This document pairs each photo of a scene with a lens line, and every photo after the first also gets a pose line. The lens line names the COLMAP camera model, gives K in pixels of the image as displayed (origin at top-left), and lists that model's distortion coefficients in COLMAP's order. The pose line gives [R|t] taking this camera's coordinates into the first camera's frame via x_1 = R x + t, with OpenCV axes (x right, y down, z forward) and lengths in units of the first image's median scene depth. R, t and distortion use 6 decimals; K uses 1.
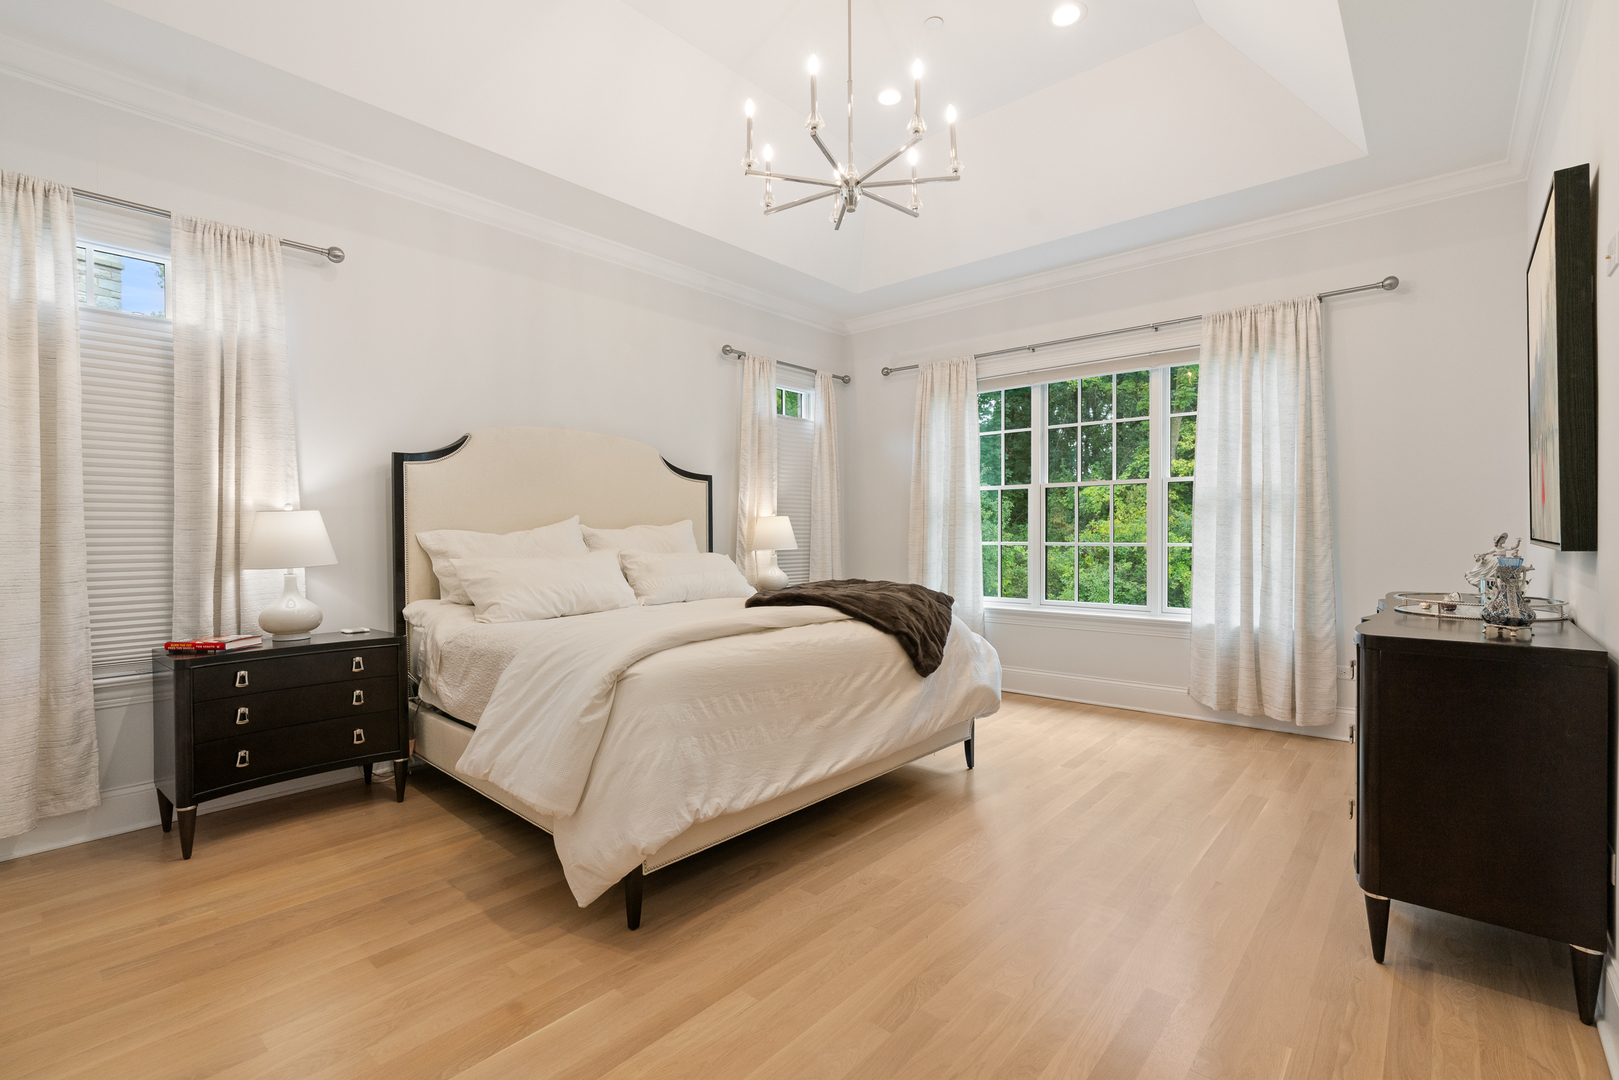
lens RADIAL K [[730.8, 0, 809.4], [0, 730.8, 536.2], [0, 0, 1]] dist [-0.014408, 0.007786]
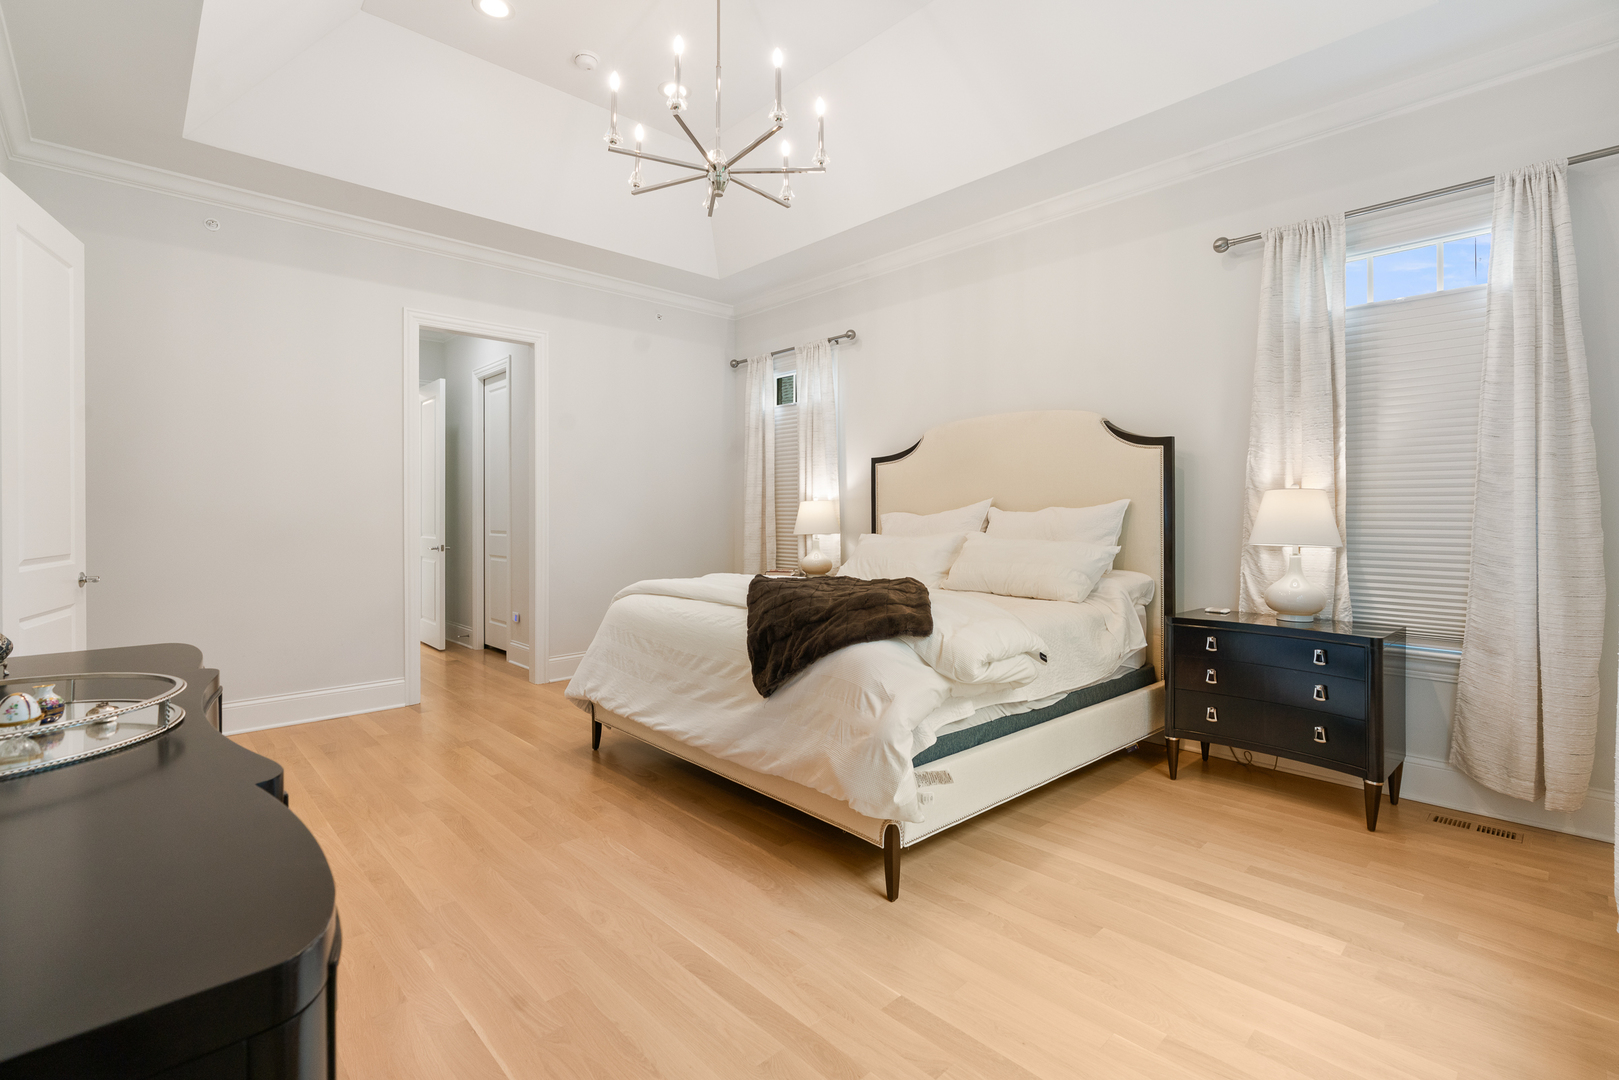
lens RADIAL K [[730.8, 0, 809.7], [0, 730.8, 510.4], [0, 0, 1]] dist [-0.014408, 0.007786]
pose [[-0.087226, -0.002043, -0.996186, 0.880501], [-0.006679, 0.999977, -0.001466, -0.011746], [0.996166, 0.006526, -0.087238, 1.028681]]
